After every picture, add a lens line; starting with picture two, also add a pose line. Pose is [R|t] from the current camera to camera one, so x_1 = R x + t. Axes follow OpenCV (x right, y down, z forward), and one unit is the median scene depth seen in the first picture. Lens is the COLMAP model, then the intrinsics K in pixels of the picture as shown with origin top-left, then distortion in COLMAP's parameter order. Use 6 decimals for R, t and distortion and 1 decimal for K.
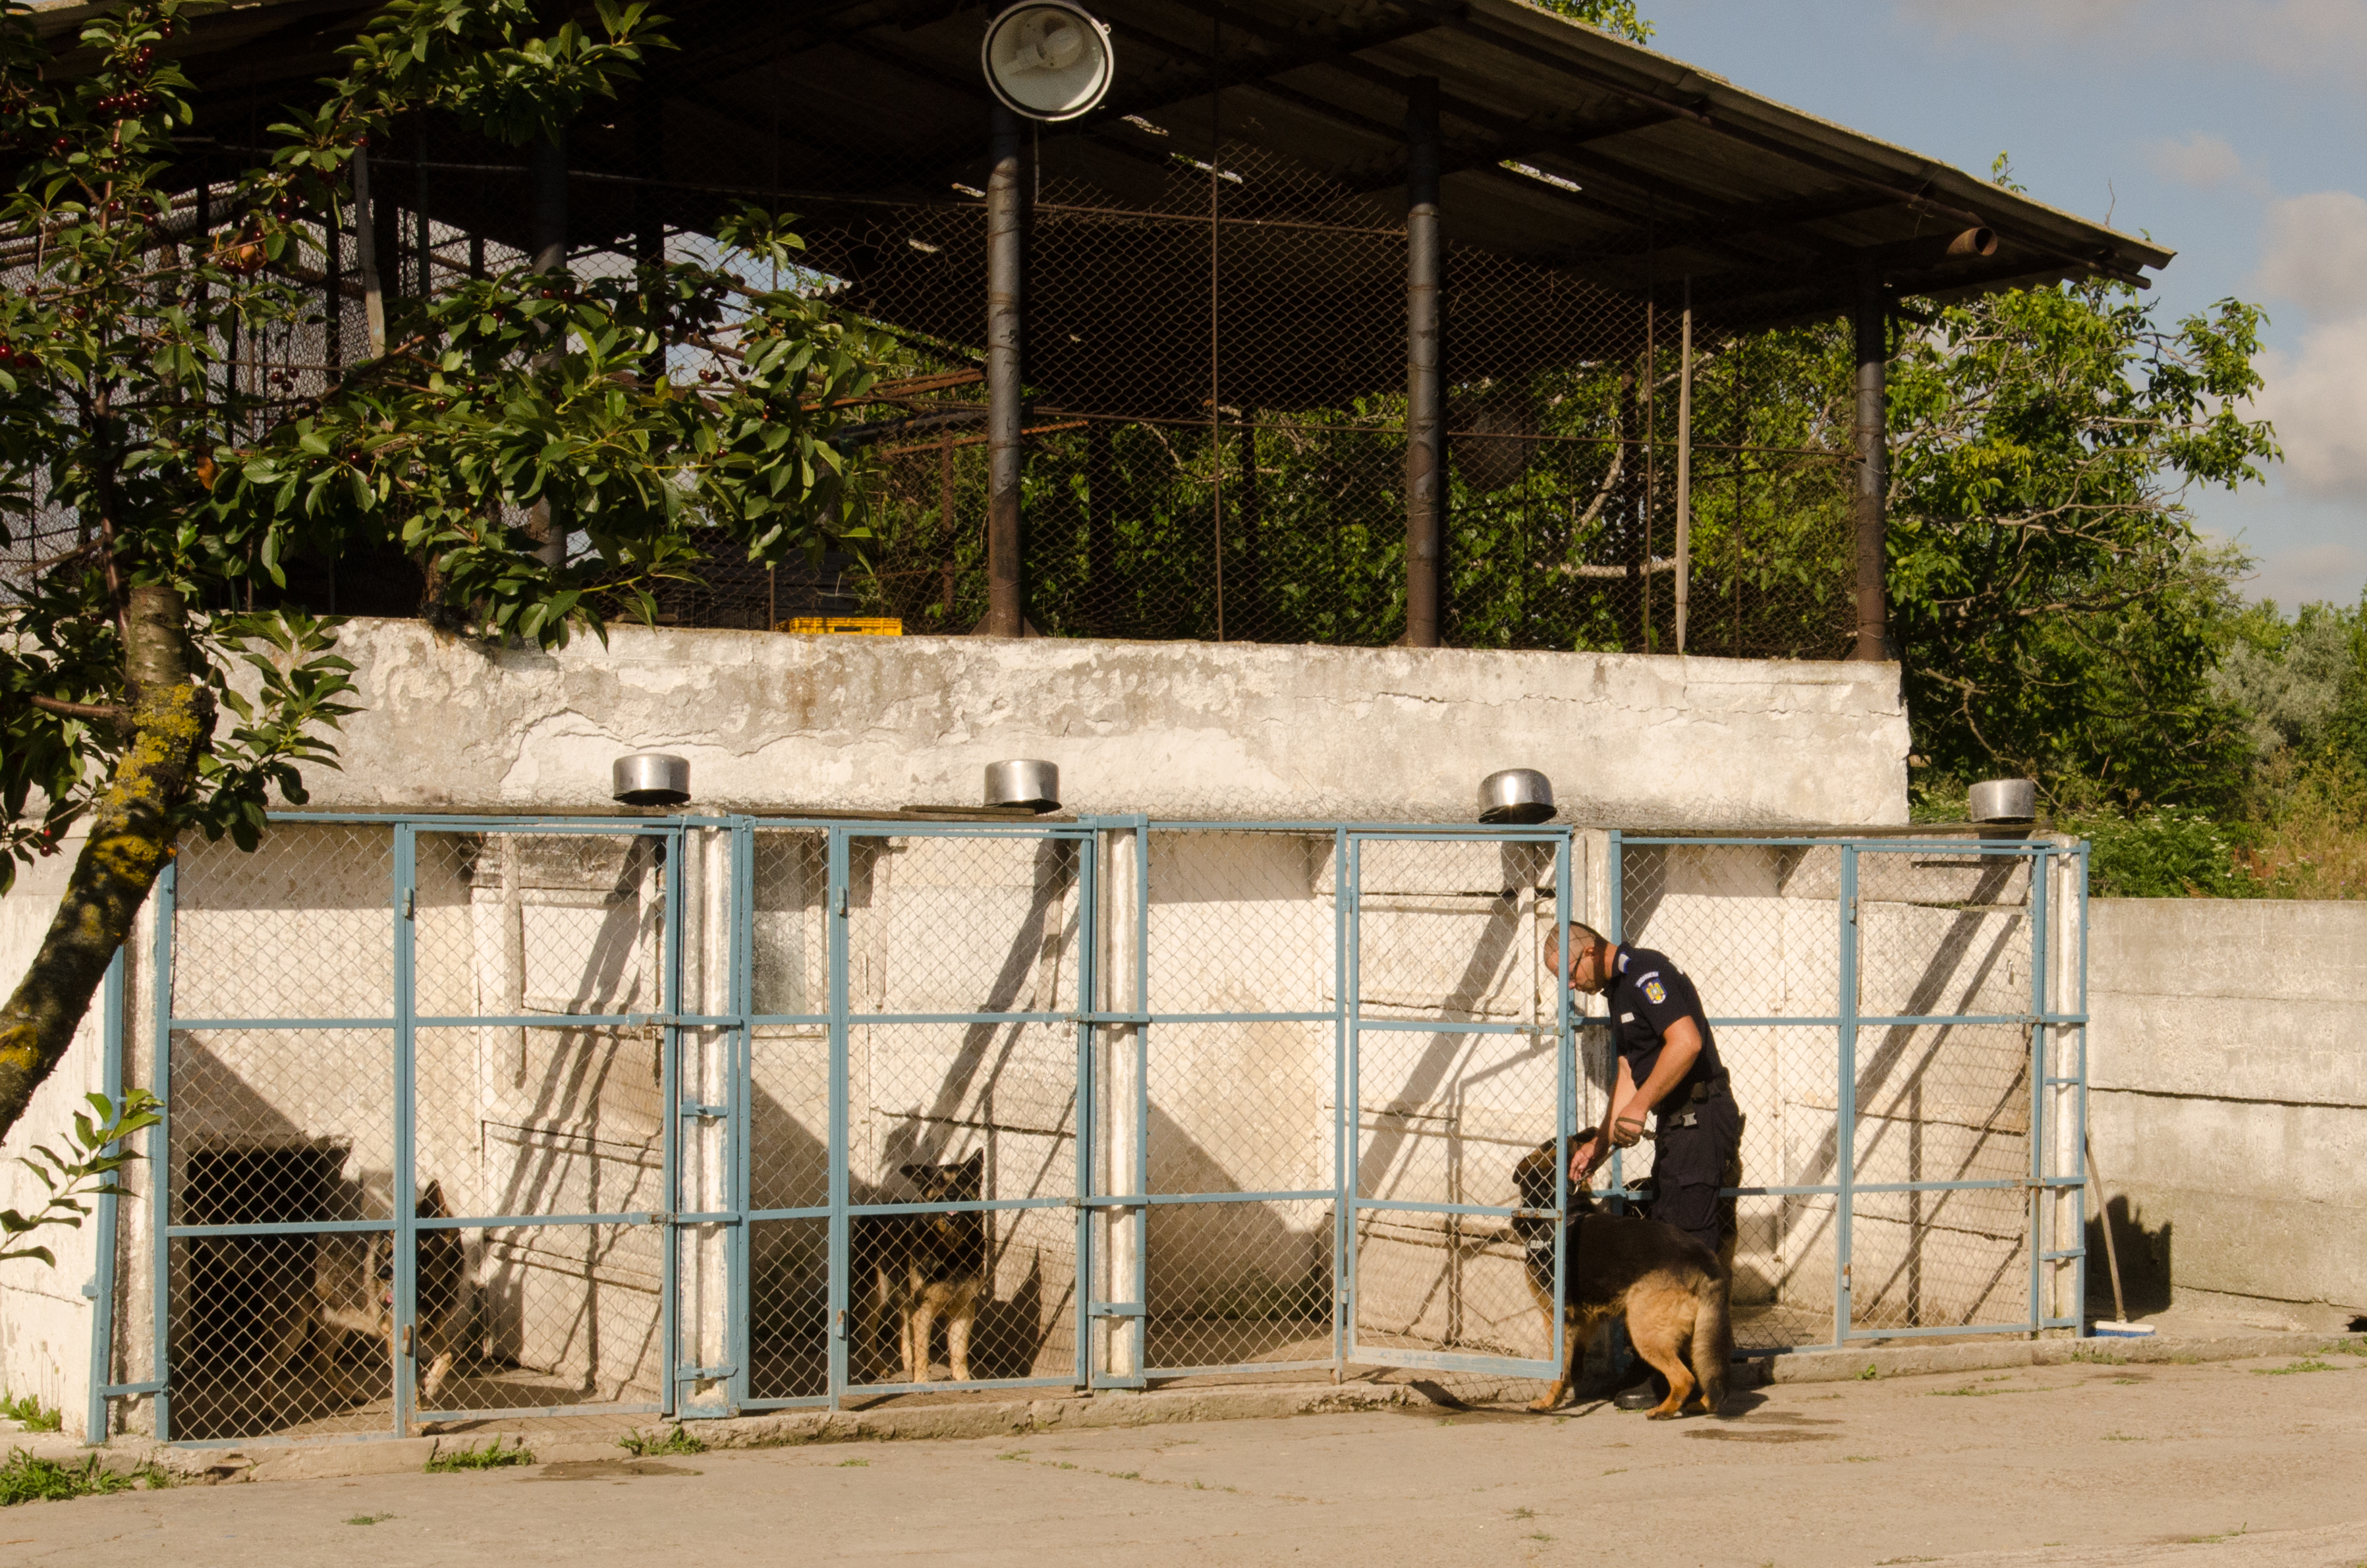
lens RADIAL K [[5282.0, 0, 1183.5], [0, 5282.0, 784.0], [0, 0, 1]] dist [-0.041651, 0.459966]
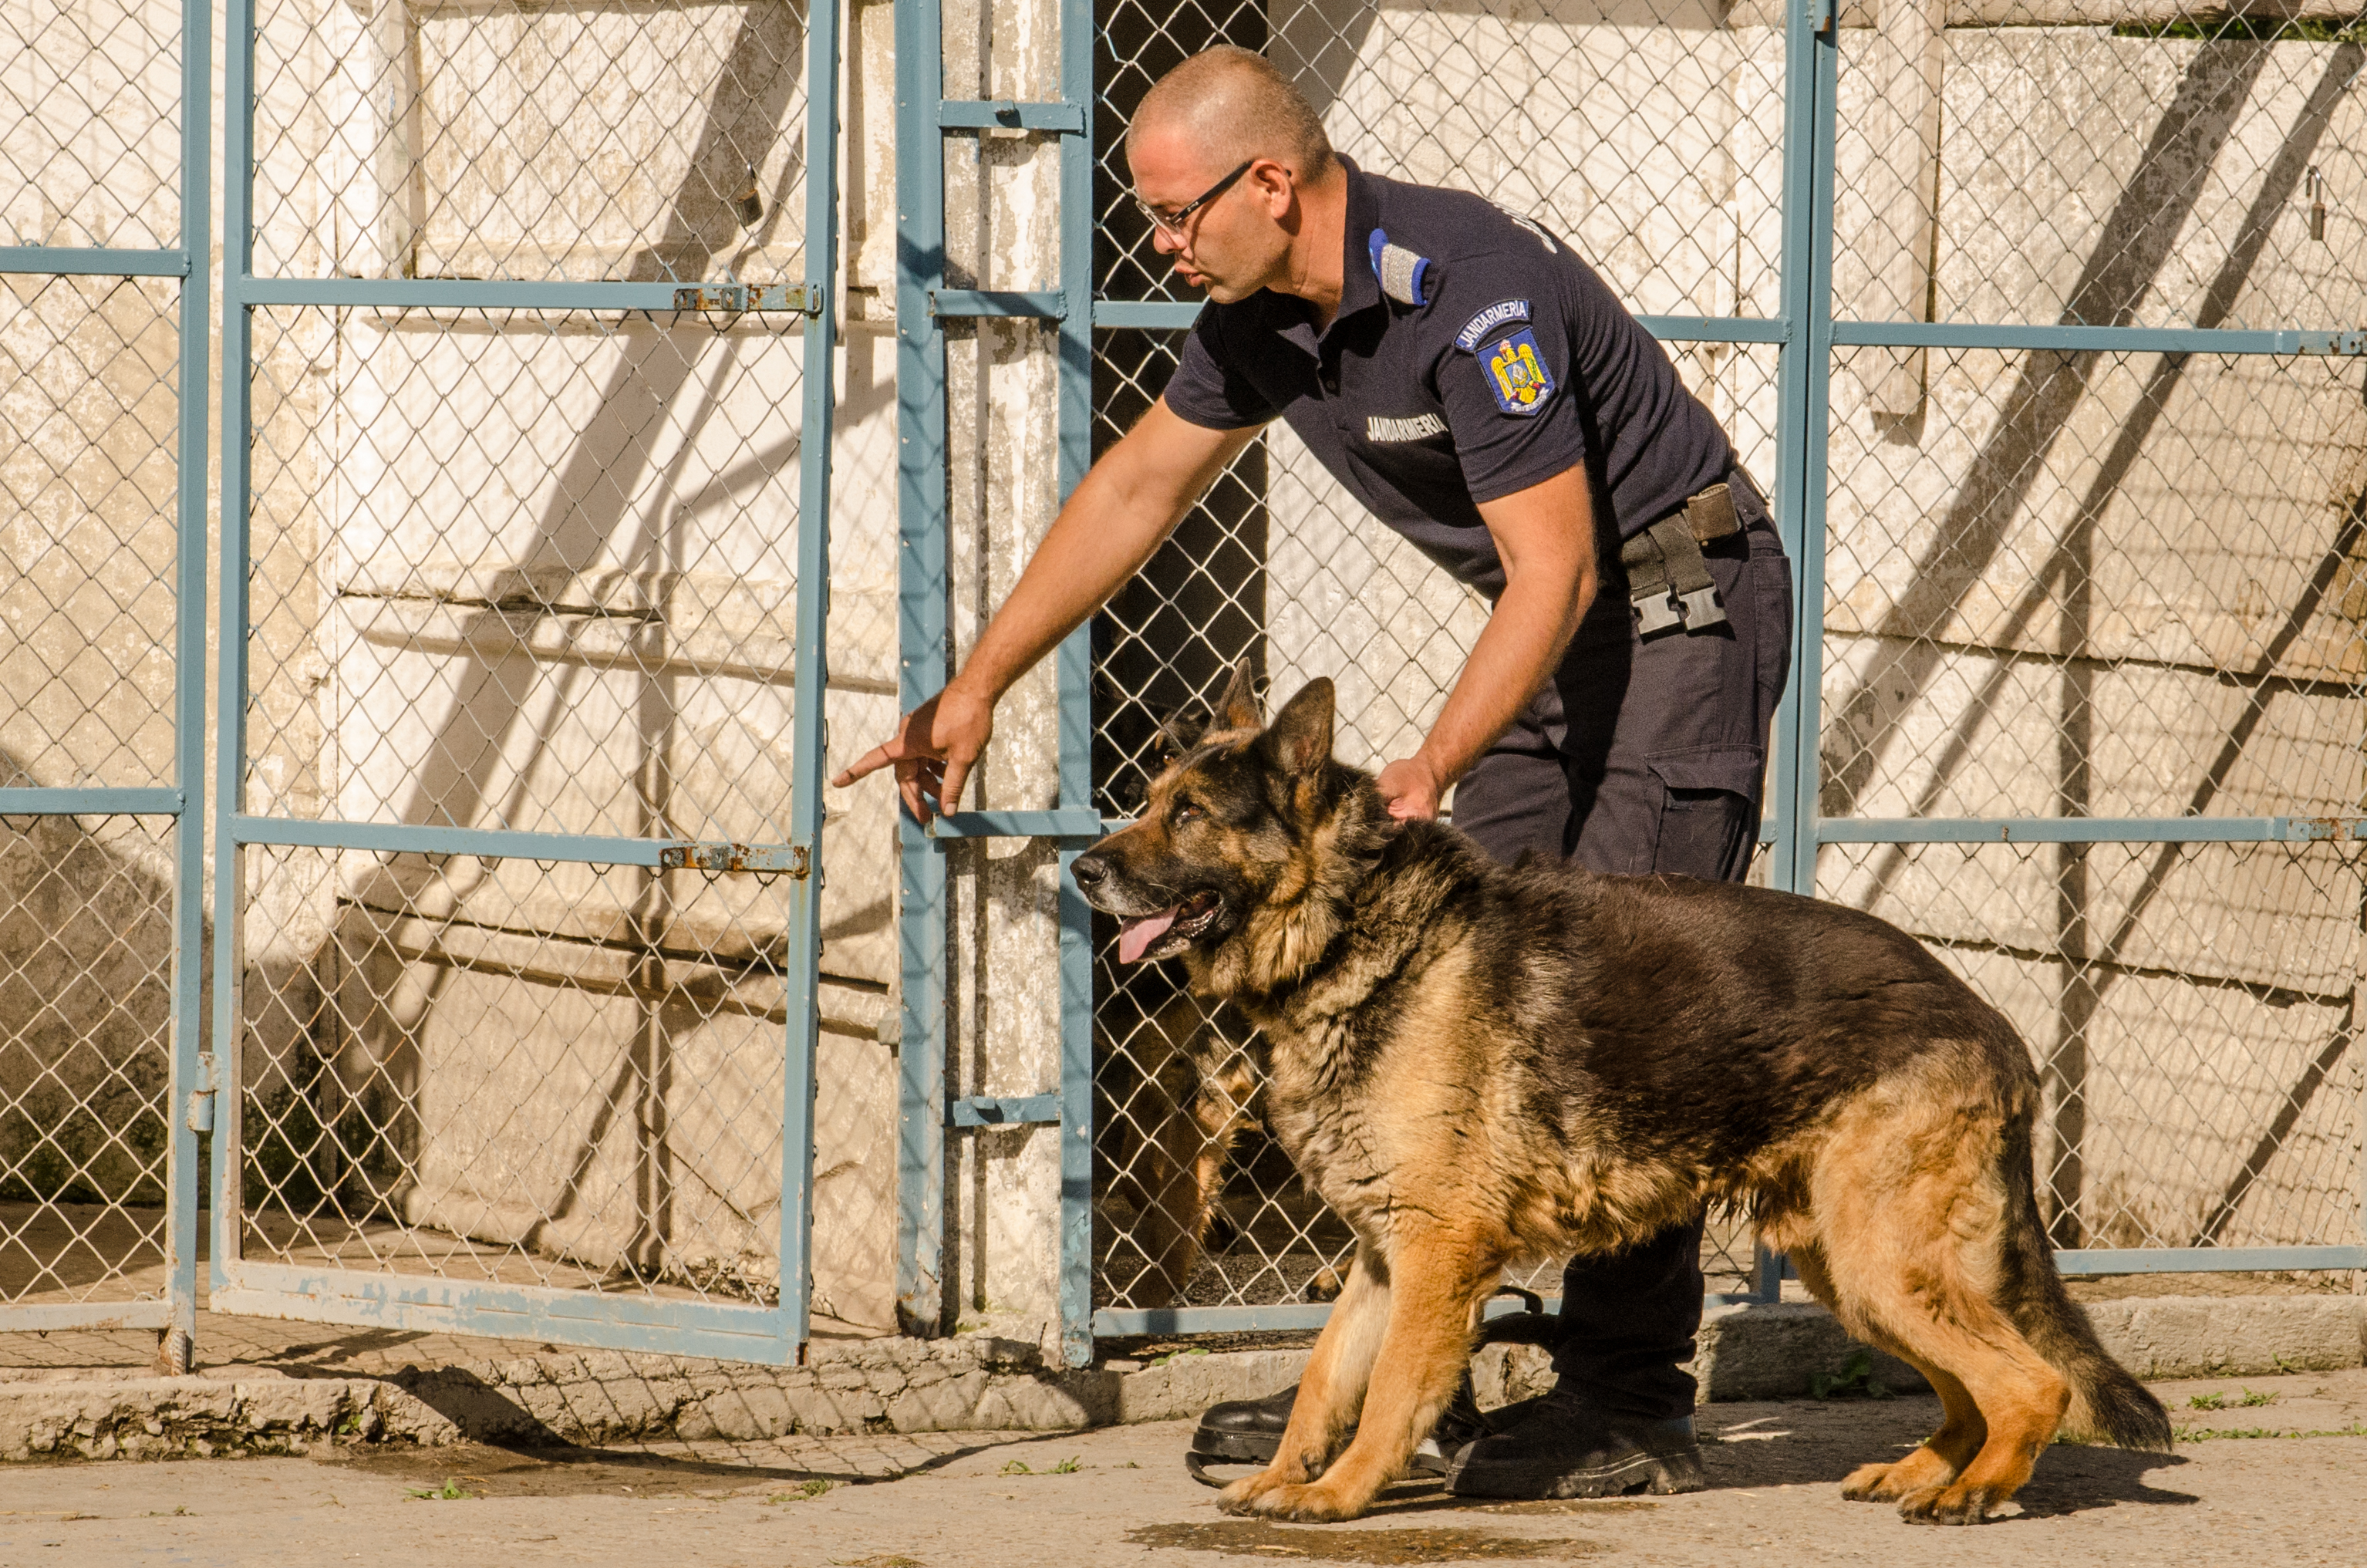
lens RADIAL K [[8955.9, 0, 1183.5], [0, 8955.9, 784.0], [0, 0, 1]] dist [-0.065273, 2.758542]
pose [[0.997096, 0.012233, -0.075164, 0.133715], [-0.010144, 0.999554, 0.028103, 0.060069], [0.075474, -0.027259, 0.996775, 0.444732]]
